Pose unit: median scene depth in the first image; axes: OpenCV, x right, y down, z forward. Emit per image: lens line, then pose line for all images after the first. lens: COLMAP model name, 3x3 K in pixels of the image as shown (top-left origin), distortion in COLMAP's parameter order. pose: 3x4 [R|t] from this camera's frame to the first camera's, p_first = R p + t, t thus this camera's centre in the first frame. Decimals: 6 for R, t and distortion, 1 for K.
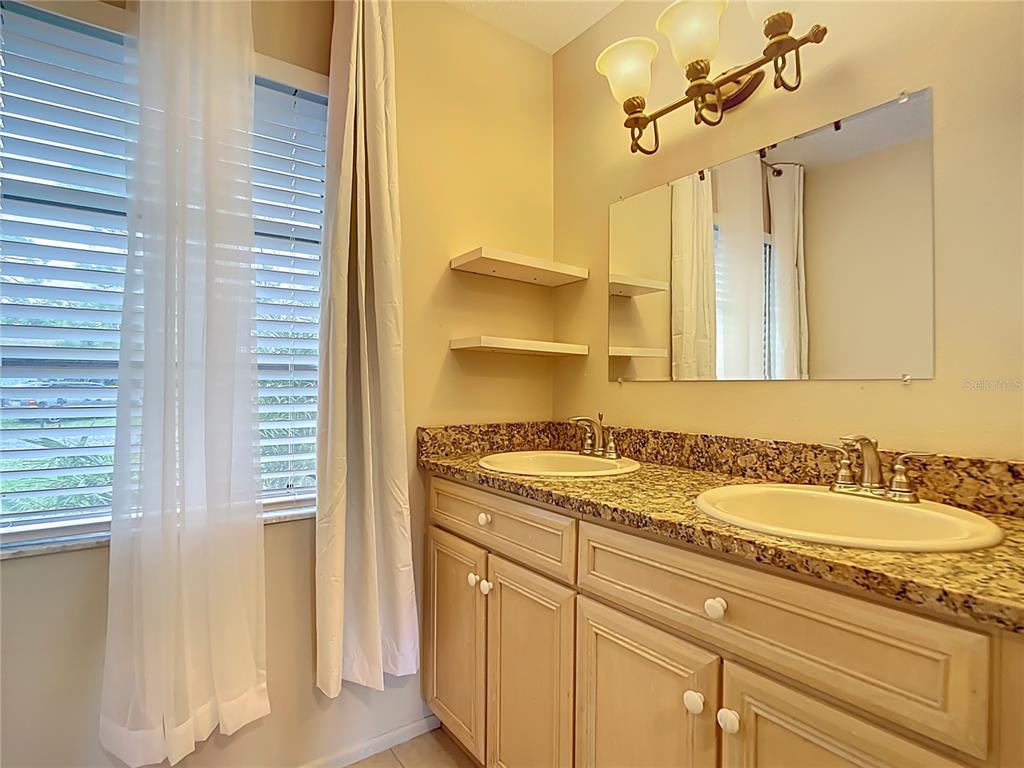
lens RADIAL K [[532.8, 0, 512.0], [0, 532.8, 384.0], [0, 0, 1]] dist [-0.020716, 0.001133]
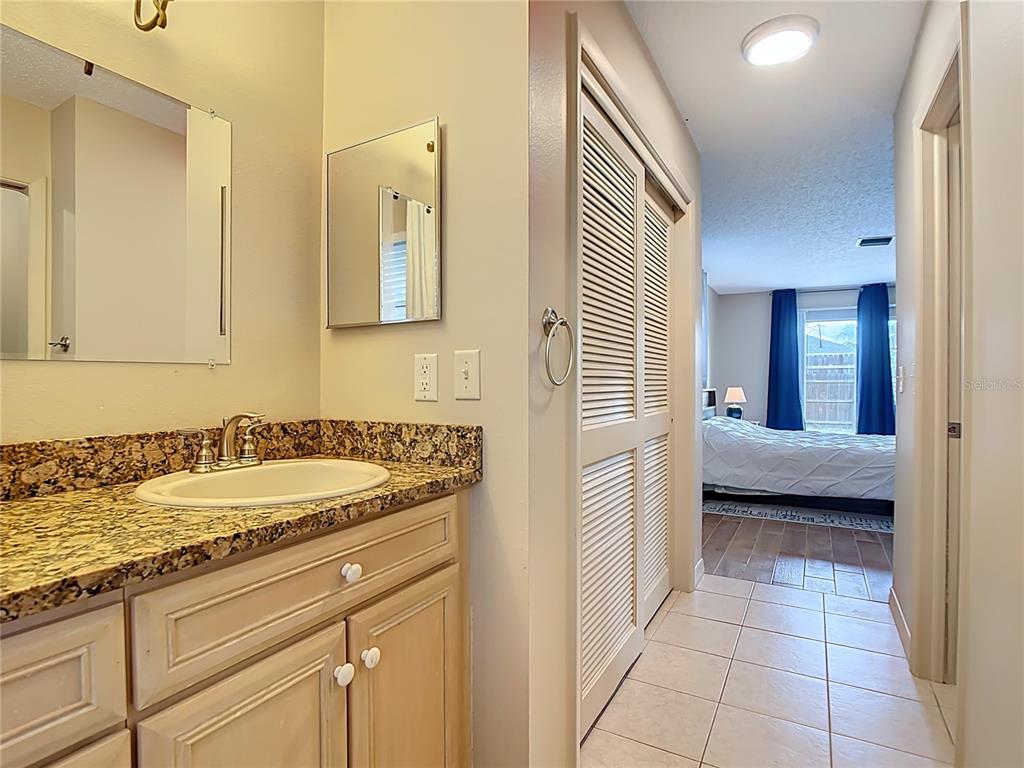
lens RADIAL K [[532.8, 0, 512.0], [0, 532.8, 384.0], [0, 0, 1]] dist [-0.020716, 0.001133]
pose [[-0.399639, -0.014515, 0.916558, -0.539373], [-0.003794, 0.999892, 0.014181, 0.015339], [-0.916665, 0.002190, -0.399651, 0.831609]]
